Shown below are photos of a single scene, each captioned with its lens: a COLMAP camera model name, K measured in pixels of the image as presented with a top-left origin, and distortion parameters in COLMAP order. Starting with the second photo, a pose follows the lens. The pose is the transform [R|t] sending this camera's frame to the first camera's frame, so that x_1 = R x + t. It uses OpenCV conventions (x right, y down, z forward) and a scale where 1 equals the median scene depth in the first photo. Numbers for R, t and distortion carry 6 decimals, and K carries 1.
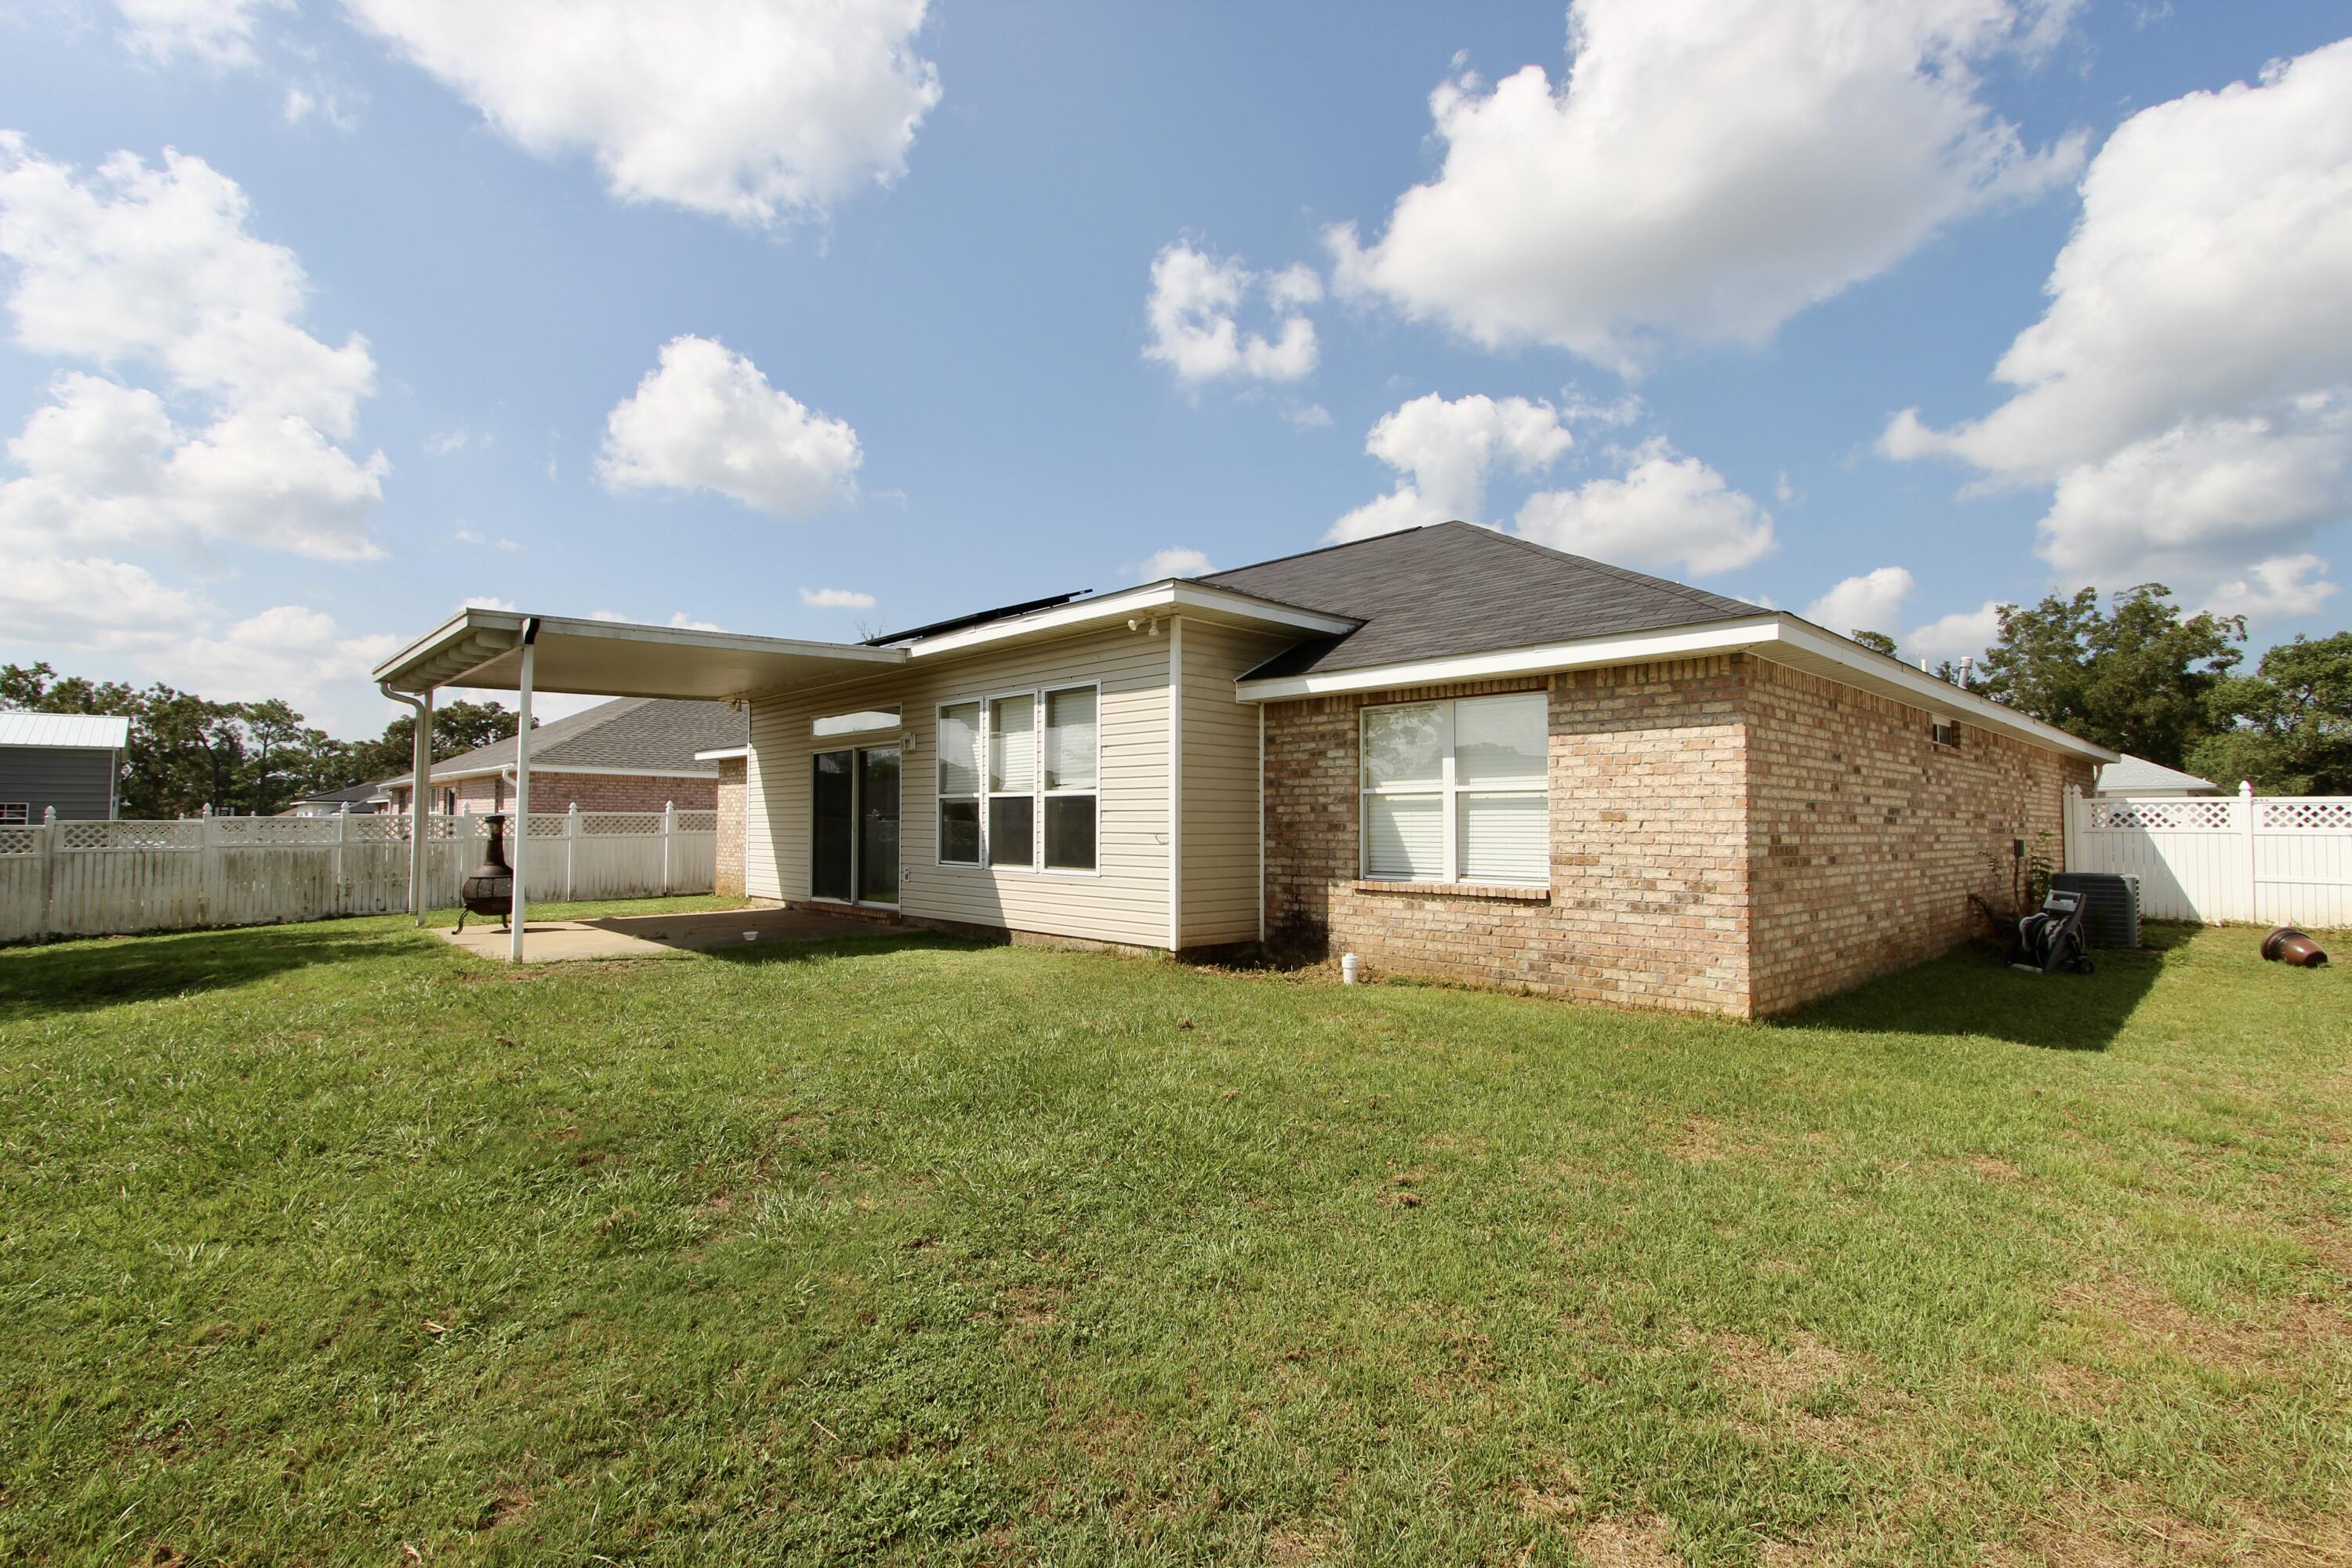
lens RADIAL K [[1090.8, 0, 1173.9], [0, 1090.8, 780.0], [0, 0, 1]] dist [-0.016729, 0.000792]
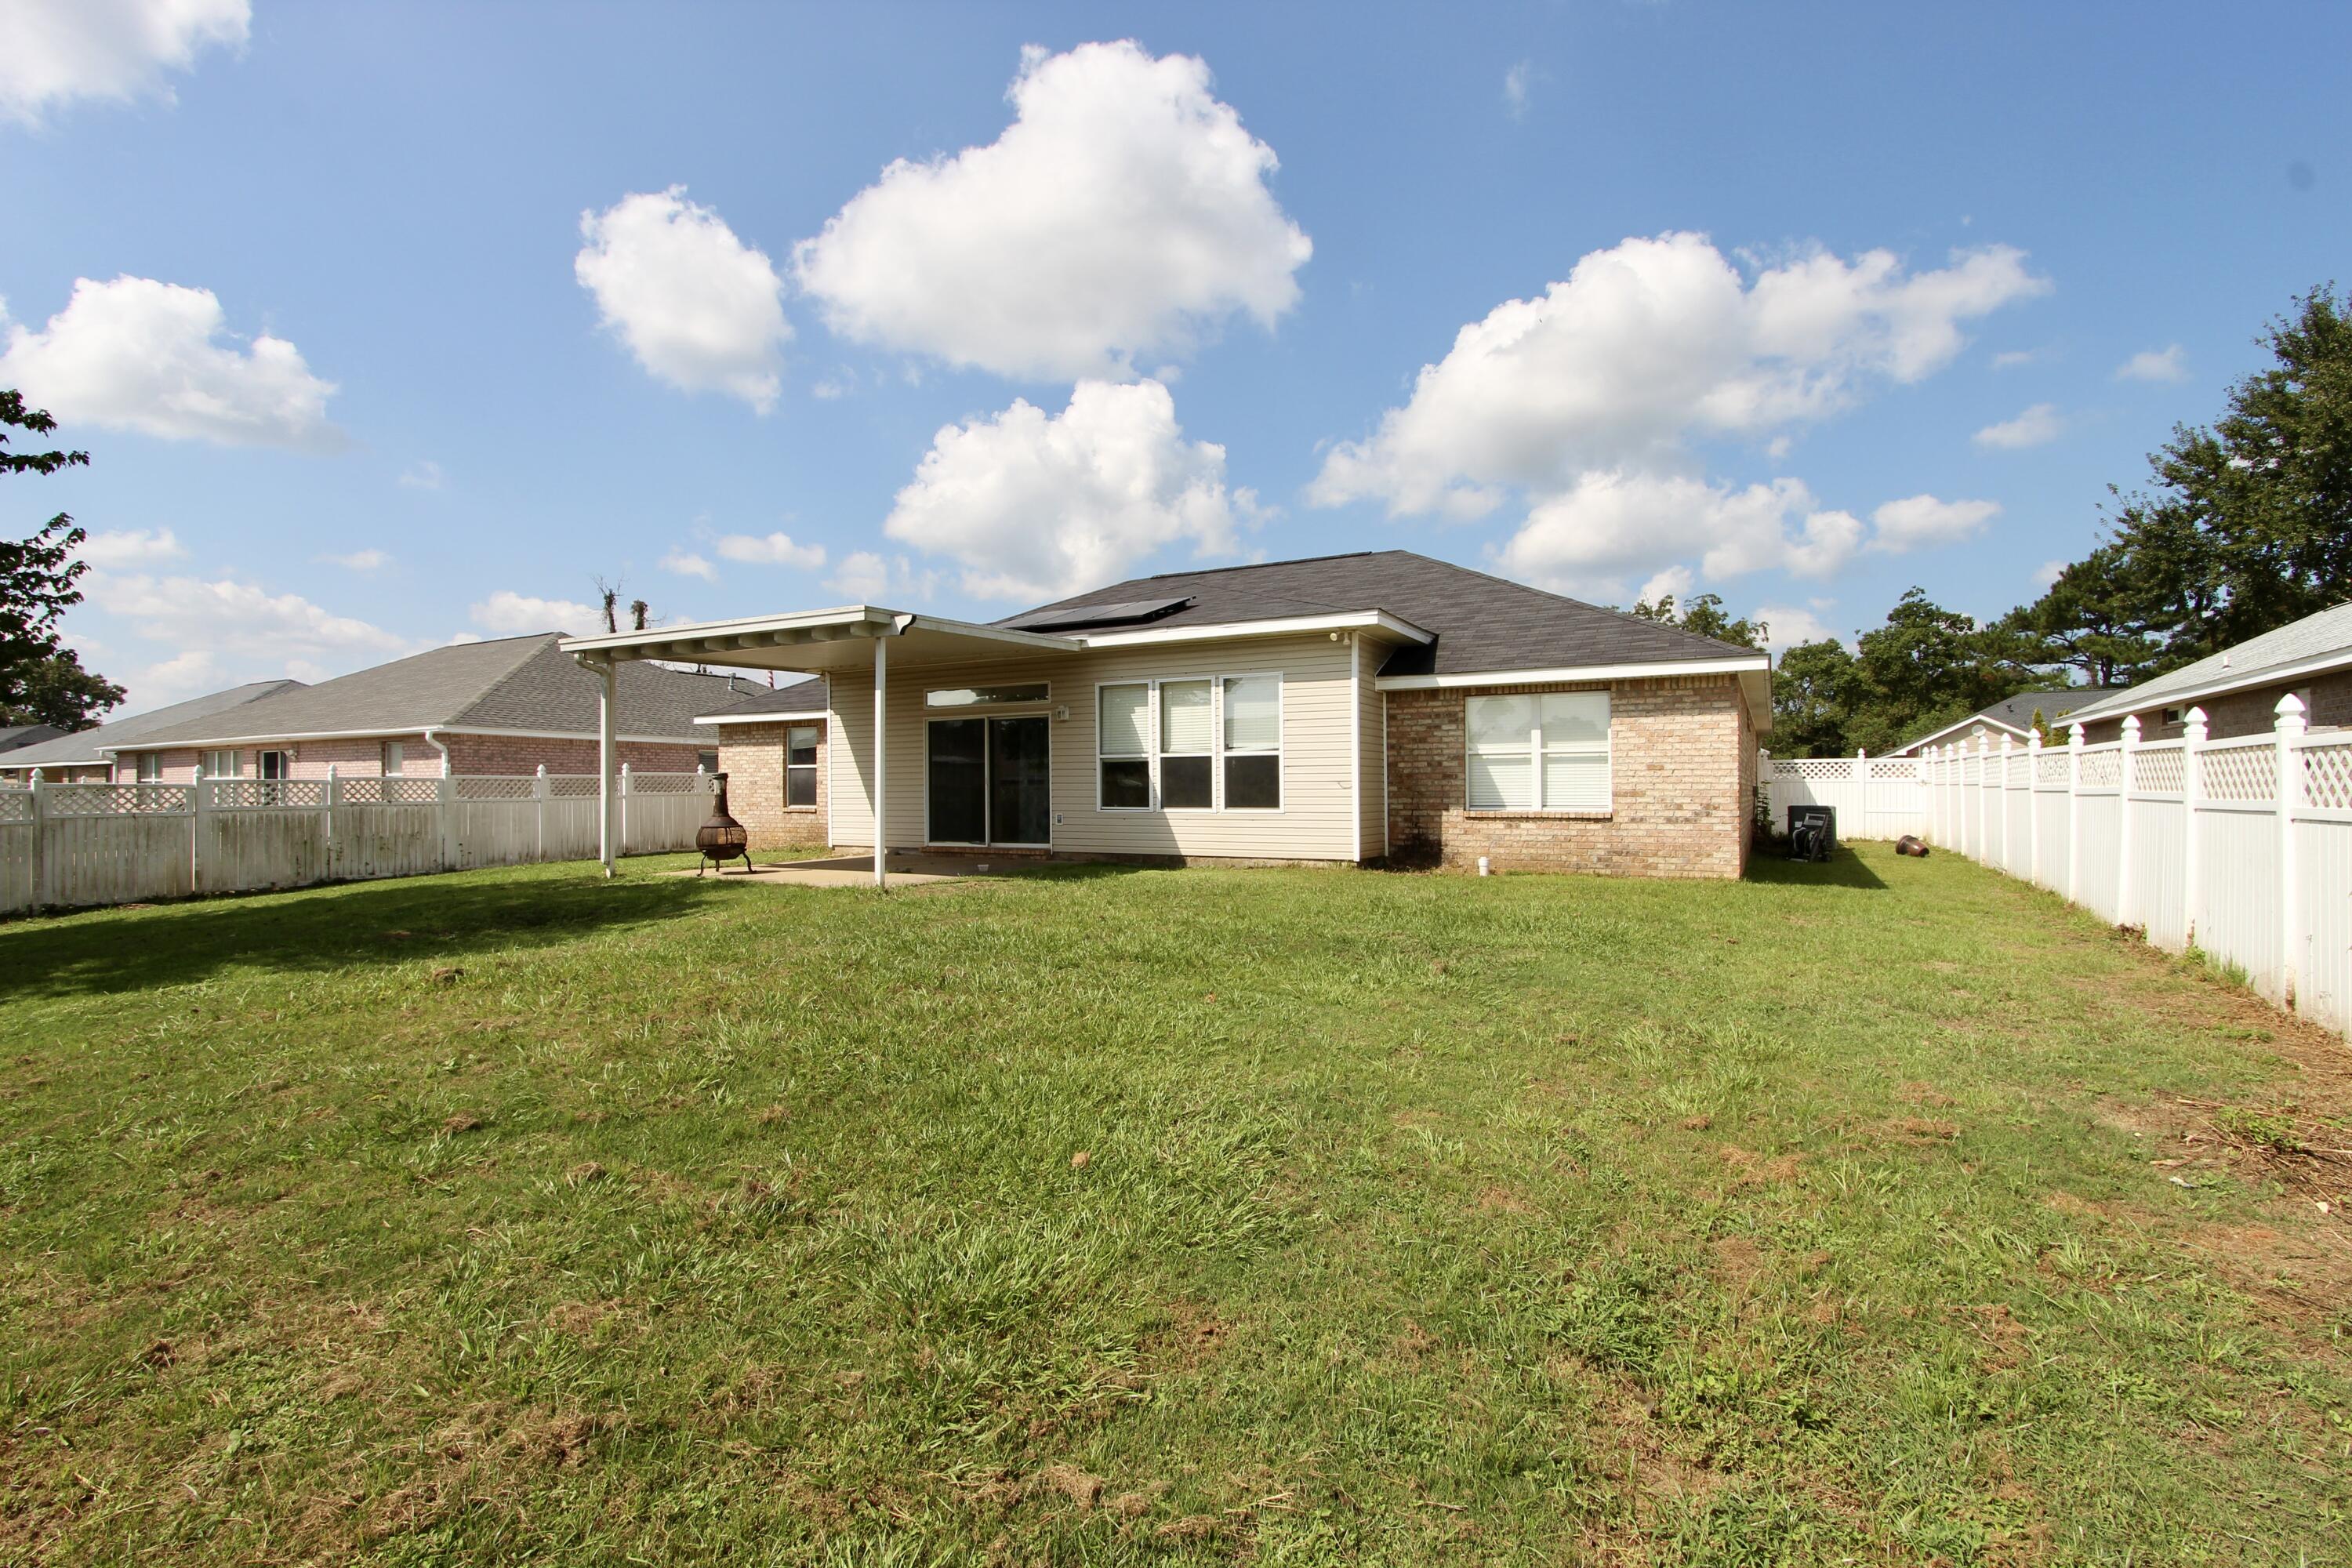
lens RADIAL K [[1090.8, 0, 1173.9], [0, 1090.8, 780.0], [0, 0, 1]] dist [-0.016729, 0.000792]
pose [[0.953065, -0.005514, 0.302717, -0.654528], [-0.003941, 0.999524, 0.030614, 0.003775], [-0.302741, -0.030370, 0.952589, -0.305425]]
